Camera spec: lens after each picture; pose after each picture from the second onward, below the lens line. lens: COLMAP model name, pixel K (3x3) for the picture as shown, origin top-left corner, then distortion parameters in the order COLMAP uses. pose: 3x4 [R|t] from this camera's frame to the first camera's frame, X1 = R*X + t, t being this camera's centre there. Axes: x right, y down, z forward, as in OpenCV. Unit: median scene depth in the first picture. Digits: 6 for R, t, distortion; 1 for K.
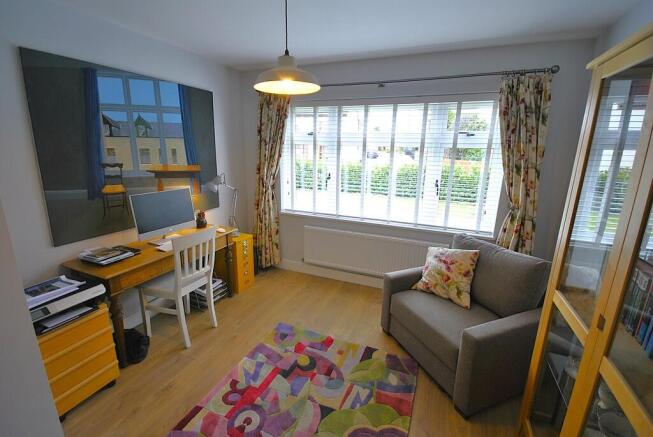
lens RADIAL K [[287.8, 0, 327.9], [0, 287.8, 219.1], [0, 0, 1]] dist [-0.002826, -0.001124]
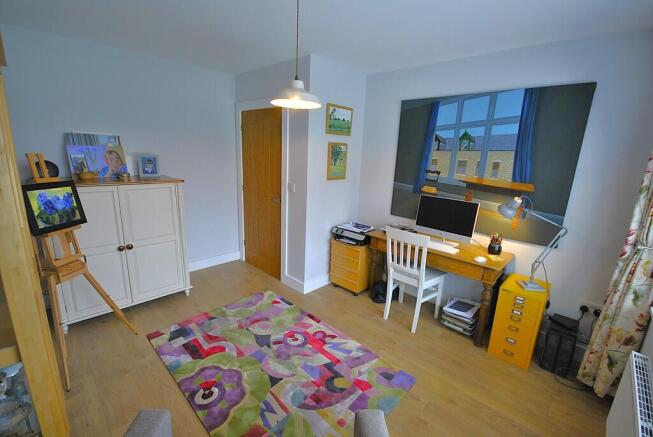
lens RADIAL K [[287.8, 0, 328.5], [0, 287.8, 217.2], [0, 0, 1]] dist [-0.002826, -0.001124]
pose [[-0.358098, 0.177744, -0.916609, 0.654744], [-0.268468, 0.920653, 0.283413, -0.237435], [0.894254, 0.347569, -0.281966, 1.000372]]
